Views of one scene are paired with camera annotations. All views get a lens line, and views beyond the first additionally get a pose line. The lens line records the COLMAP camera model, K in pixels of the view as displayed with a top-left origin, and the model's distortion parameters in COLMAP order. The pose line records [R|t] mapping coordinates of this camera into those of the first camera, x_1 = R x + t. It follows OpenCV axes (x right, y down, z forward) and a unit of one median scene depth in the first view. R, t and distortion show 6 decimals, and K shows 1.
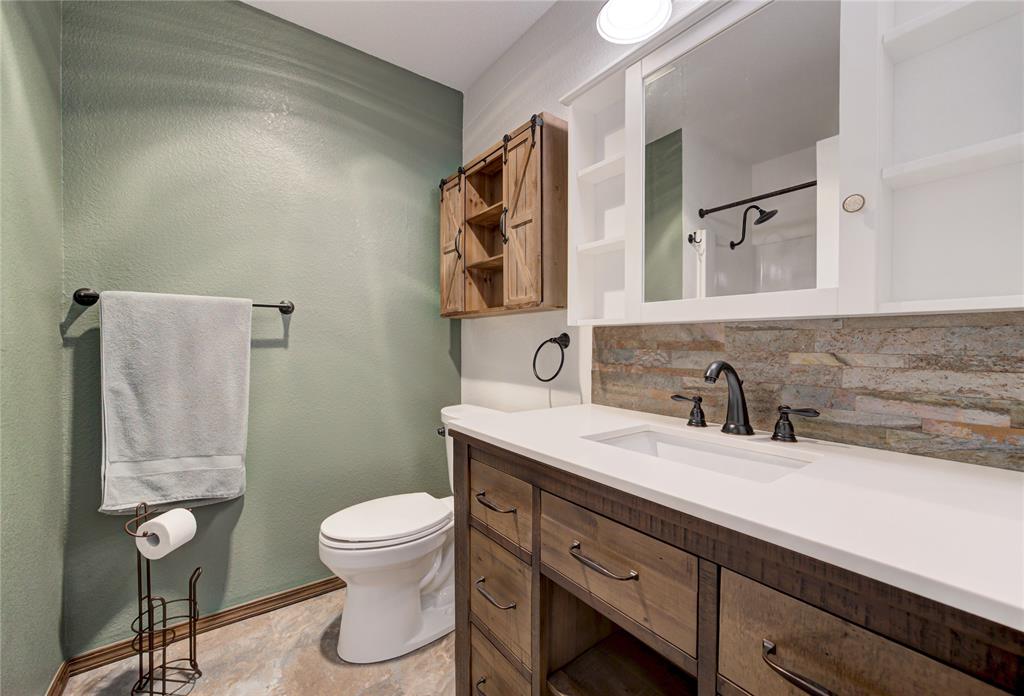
lens RADIAL K [[411.4, 0, 510.1], [0, 411.4, 343.4], [0, 0, 1]] dist [-0.039753, 0.013439]
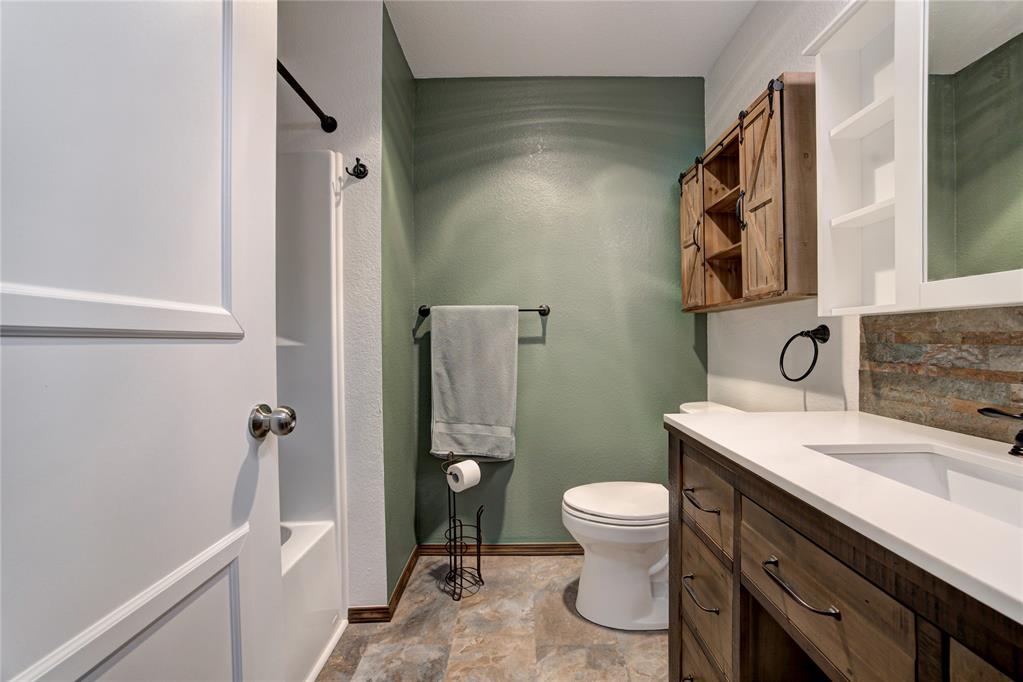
lens RADIAL K [[401.6, 0, 519.1], [0, 401.6, 338.1], [0, 0, 1]] dist [-0.041981, 0.014731]
pose [[0.808890, -0.012644, -0.587824, 0.116823], [0.011480, 0.999918, -0.005711, -0.000761], [0.587848, -0.002129, 0.808968, -0.018266]]
